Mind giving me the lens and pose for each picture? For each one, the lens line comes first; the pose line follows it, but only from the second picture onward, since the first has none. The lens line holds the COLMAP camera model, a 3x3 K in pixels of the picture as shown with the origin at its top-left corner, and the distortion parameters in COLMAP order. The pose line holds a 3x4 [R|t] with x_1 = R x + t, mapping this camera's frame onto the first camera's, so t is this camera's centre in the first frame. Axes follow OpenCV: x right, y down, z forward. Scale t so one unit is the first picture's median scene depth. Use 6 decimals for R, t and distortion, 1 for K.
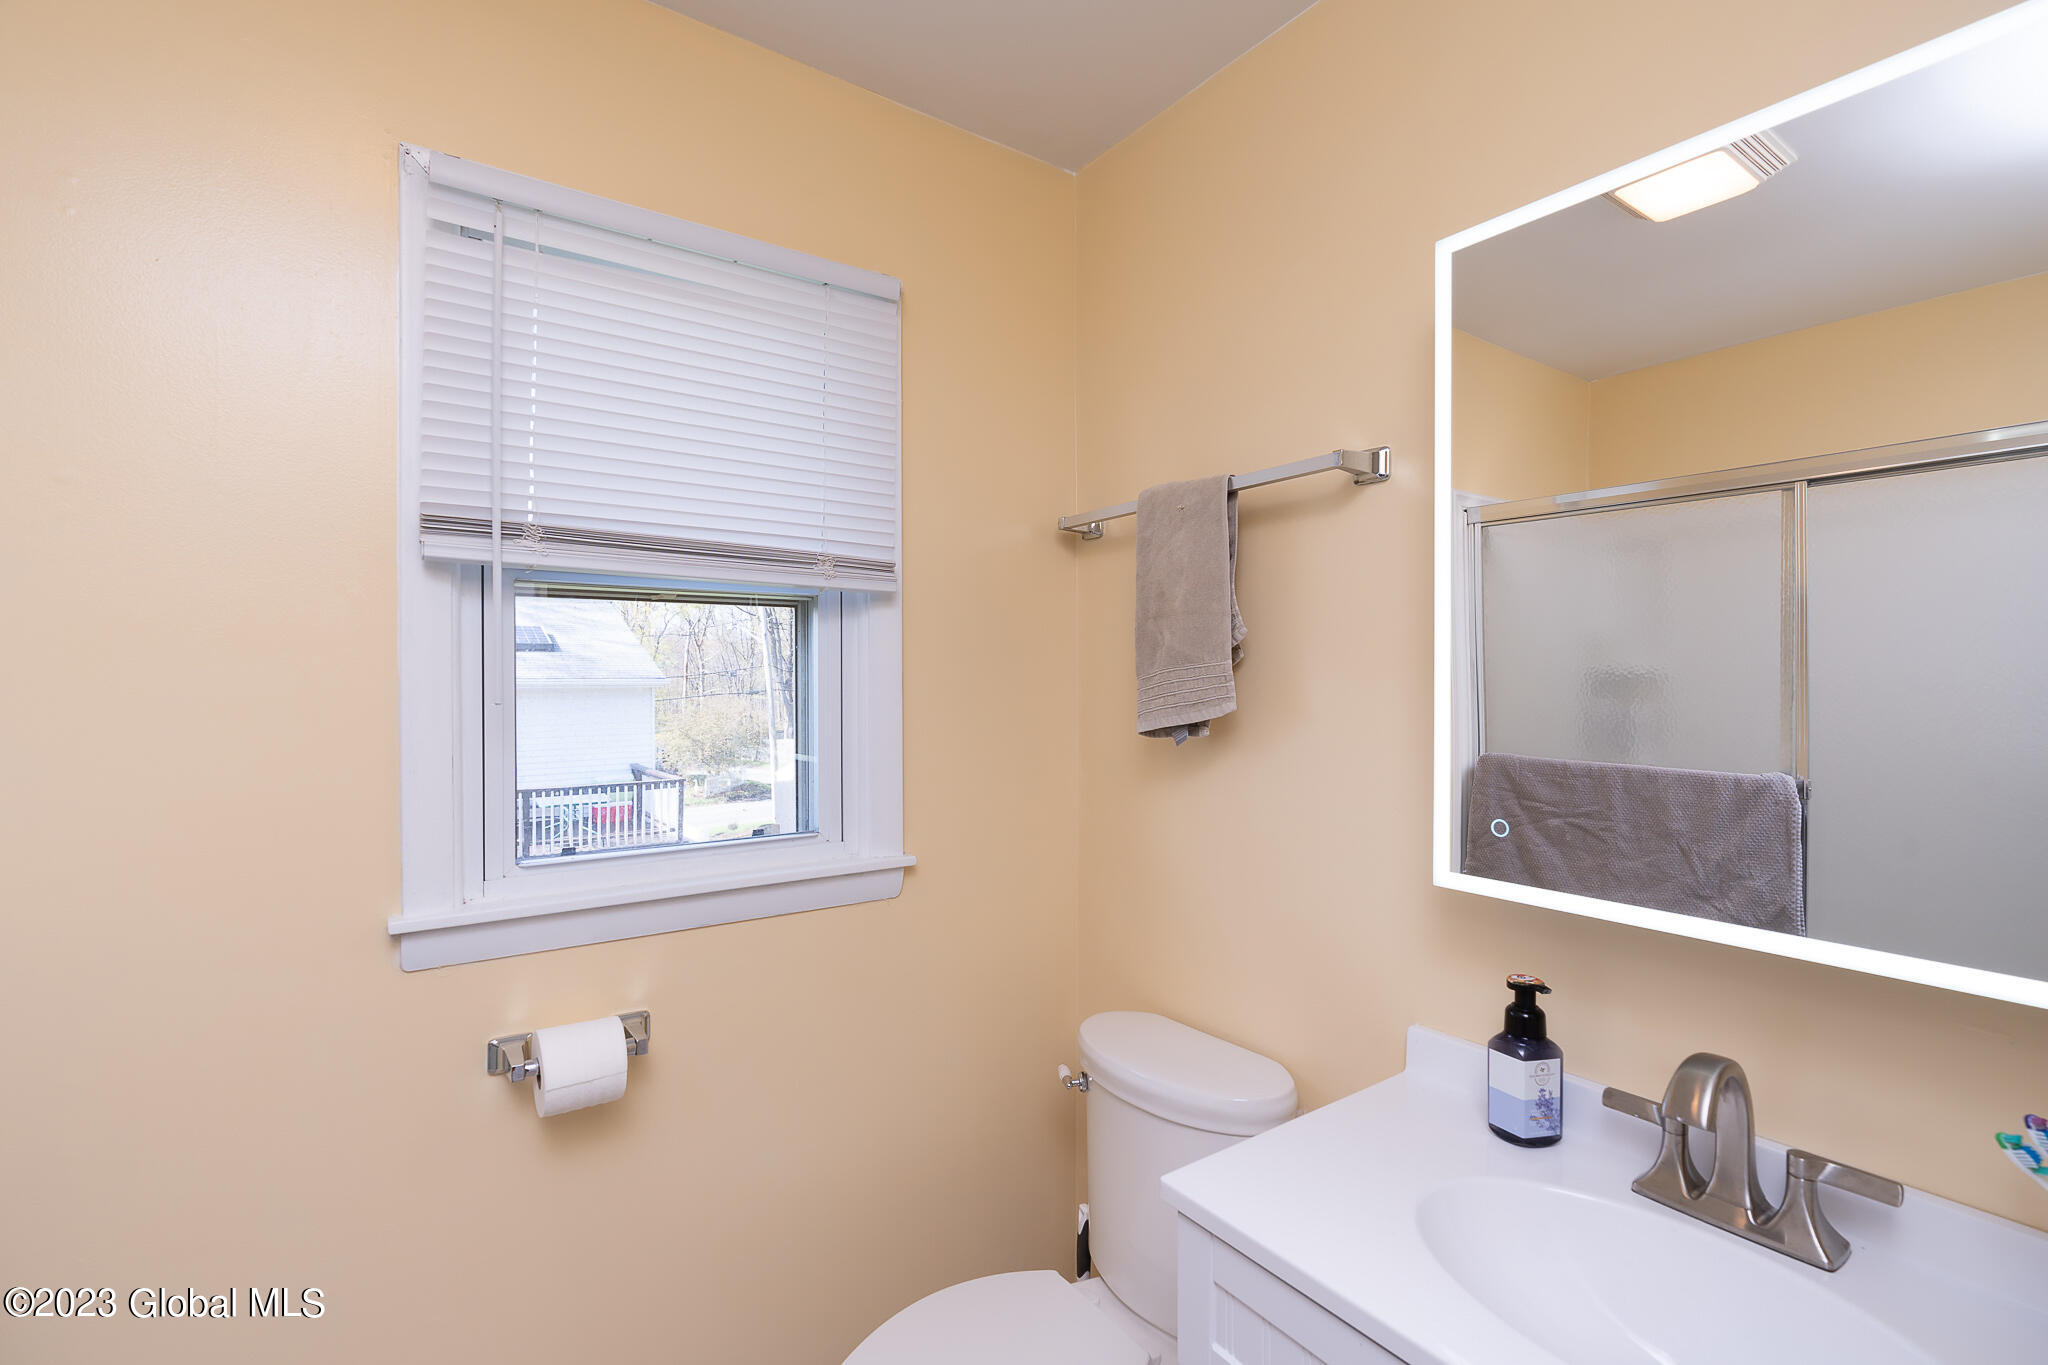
lens RADIAL K [[913.7, 0, 1019.1], [0, 913.7, 681.9], [0, 0, 1]] dist [-0.012057, 0.003600]
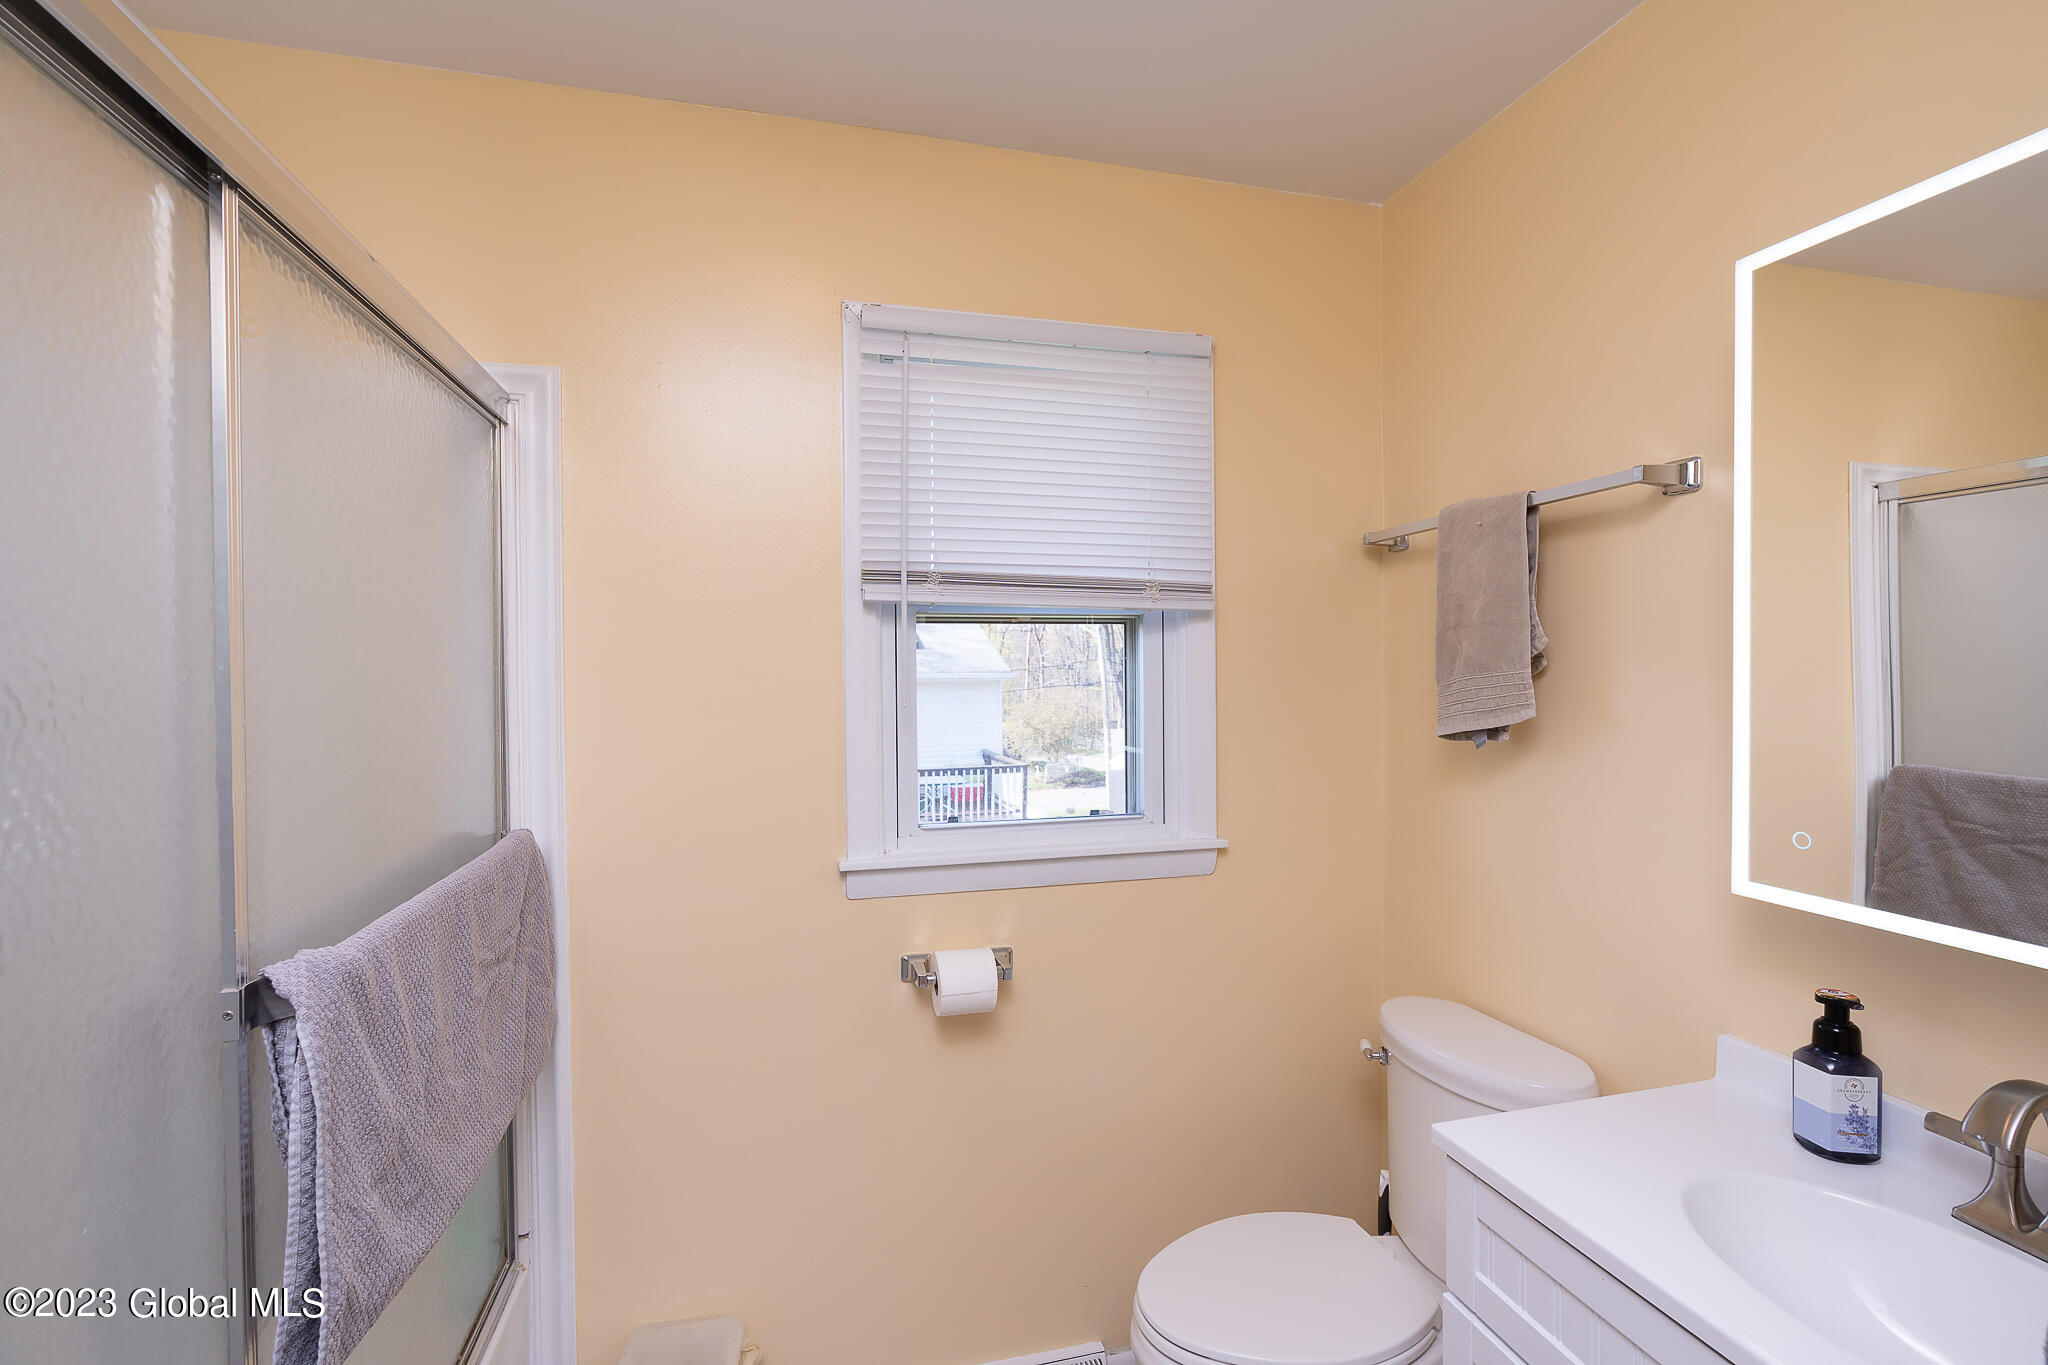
lens RADIAL K [[913.7, 0, 1019.2], [0, 913.7, 683.4], [0, 0, 1]] dist [-0.012057, 0.003600]
pose [[0.936091, 0.000085, -0.351758, 0.050816], [0.004018, 0.999932, 0.010936, -0.021064], [0.351735, -0.011651, 0.936027, -0.182209]]
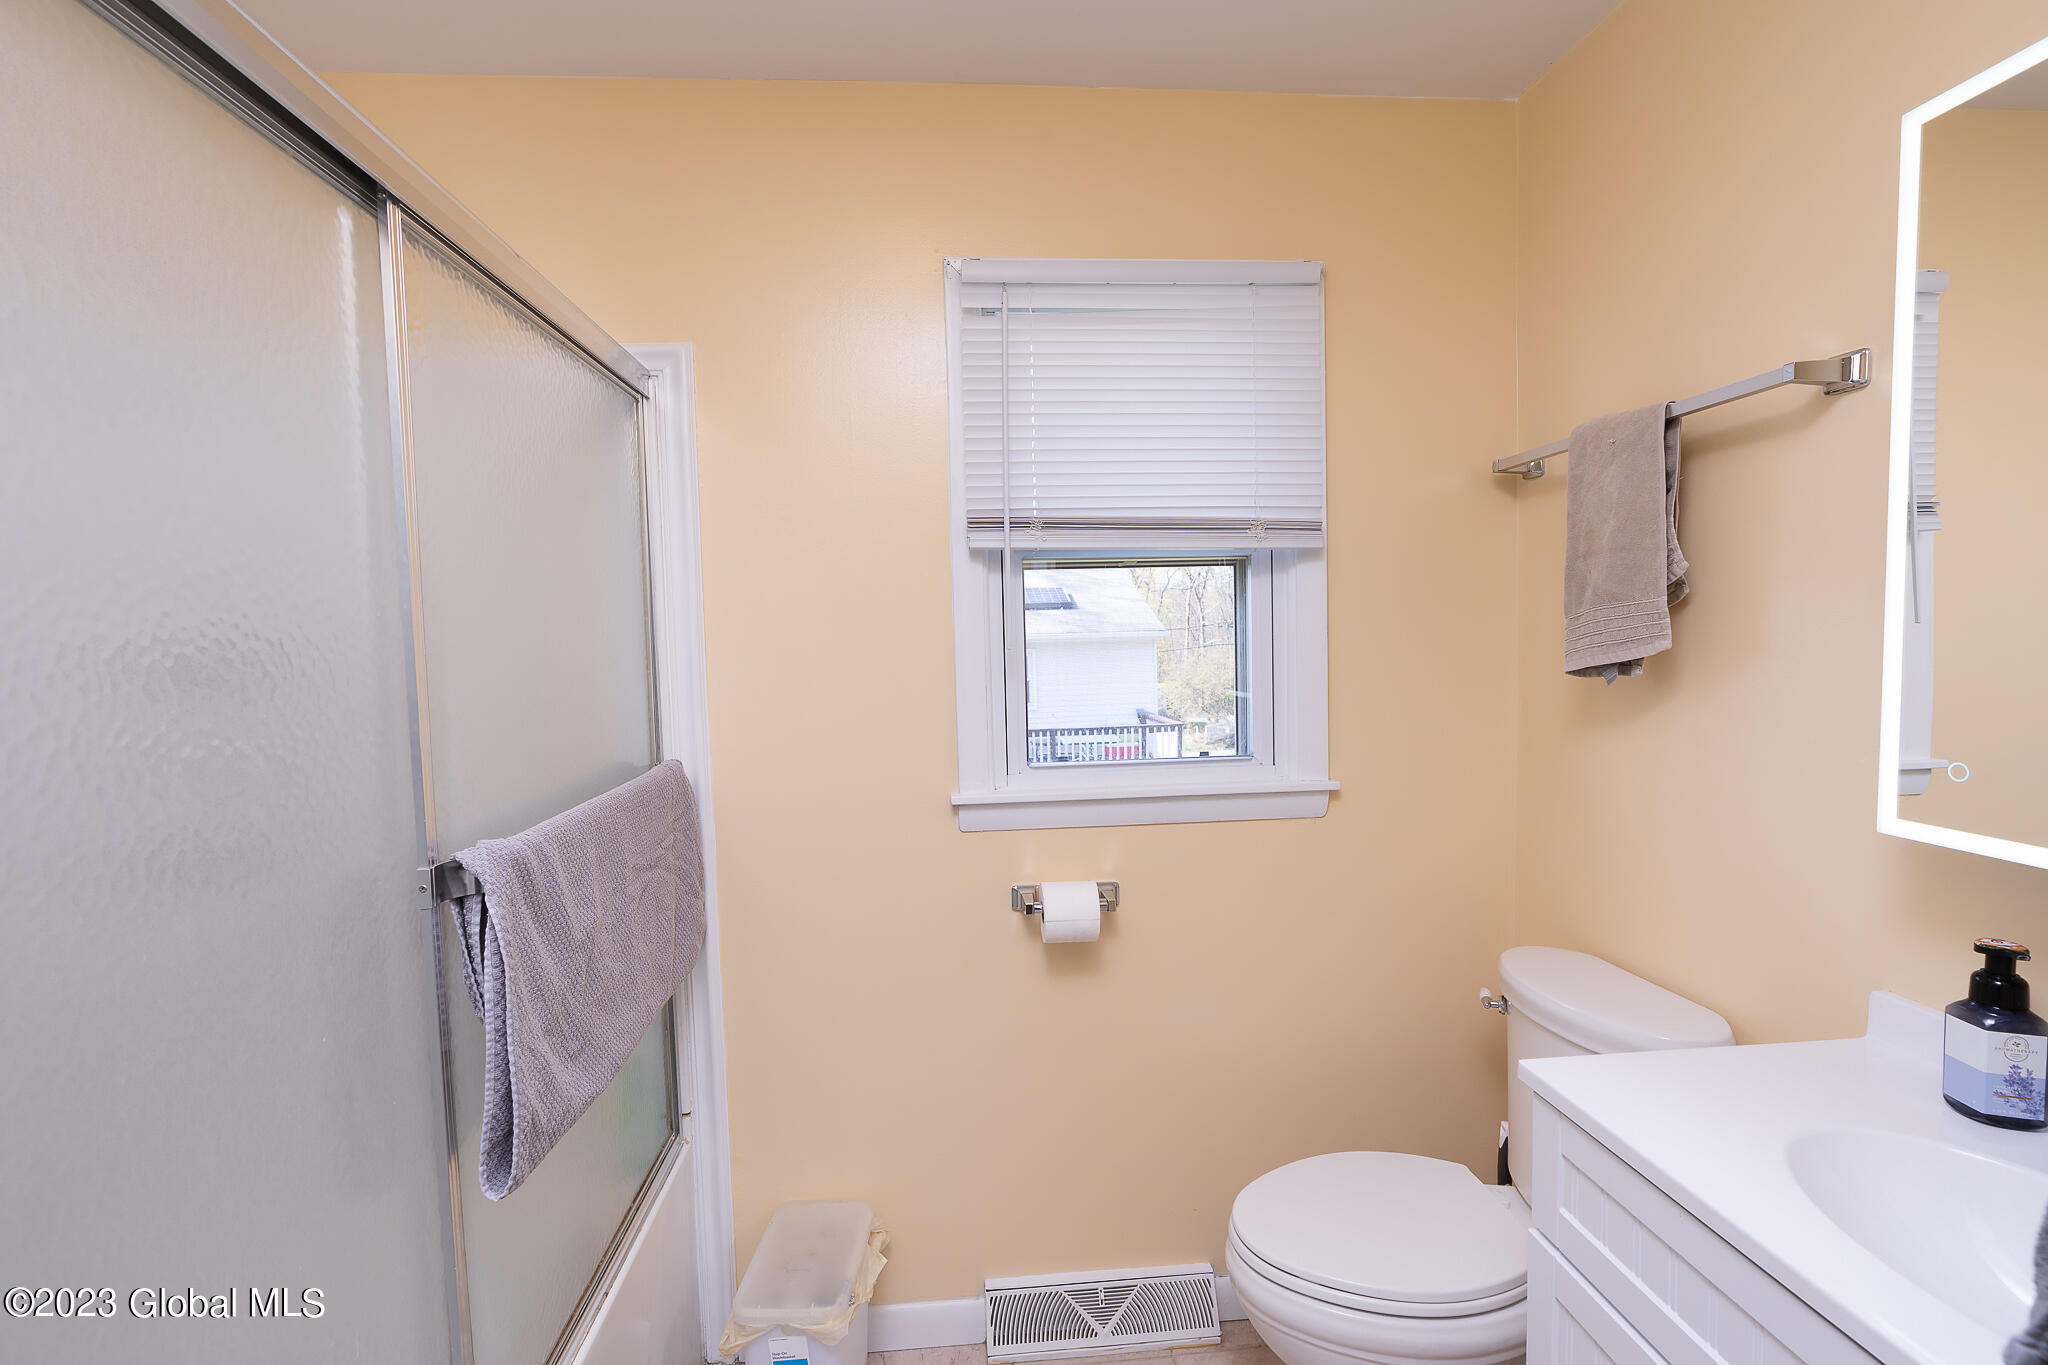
lens RADIAL K [[913.7, 0, 1011.7], [0, 913.7, 690.6], [0, 0, 1]] dist [-0.012057, 0.003600]
pose [[0.856039, 0.012260, -0.516766, 0.137626], [0.020487, 0.998128, 0.057619, 0.006070], [0.516505, -0.059911, 0.854186, -0.185012]]
